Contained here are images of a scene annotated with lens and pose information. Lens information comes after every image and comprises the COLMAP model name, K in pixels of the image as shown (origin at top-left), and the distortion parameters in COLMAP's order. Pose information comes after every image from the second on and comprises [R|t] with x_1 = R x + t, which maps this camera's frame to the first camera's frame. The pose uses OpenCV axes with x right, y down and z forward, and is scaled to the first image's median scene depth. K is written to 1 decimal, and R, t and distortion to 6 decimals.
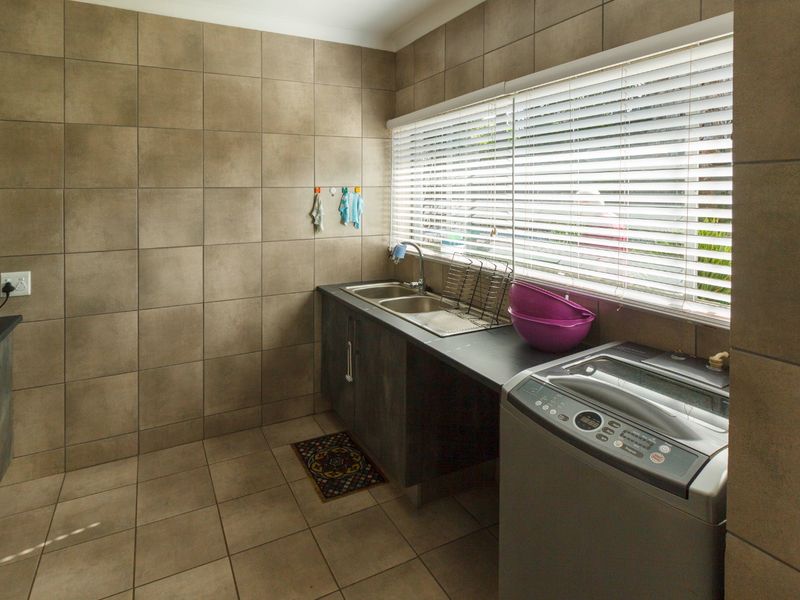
lens RADIAL K [[437.4, 0, 400.0], [0, 437.4, 300.0], [0, 0, 1]] dist [-0.000771, -0.000760]
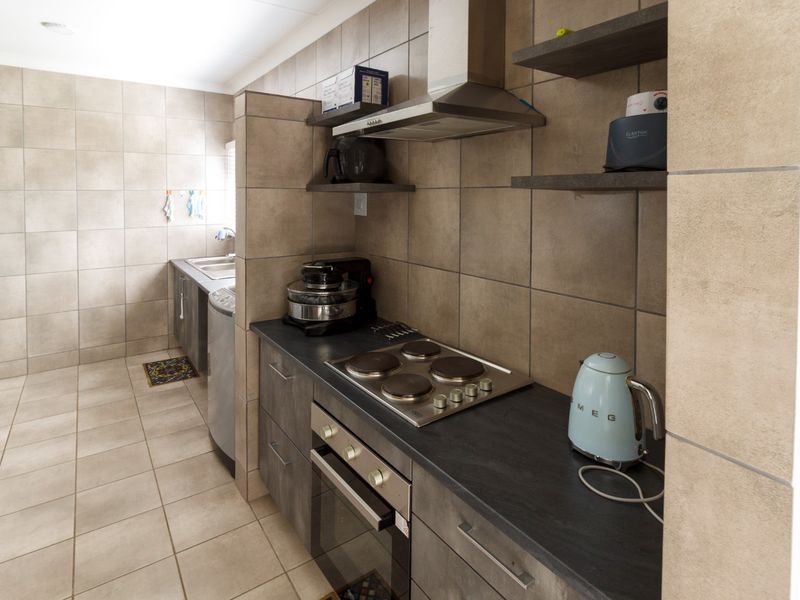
lens RADIAL K [[413.9, 0, 405.4], [0, 413.9, 295.1], [0, 0, 1]] dist [-0.004911, -0.001603]
pose [[0.990366, -0.028753, 0.135458, 0.420896], [0.029900, 0.999532, -0.006439, 0.125585], [-0.135209, 0.010427, 0.990762, -0.473857]]
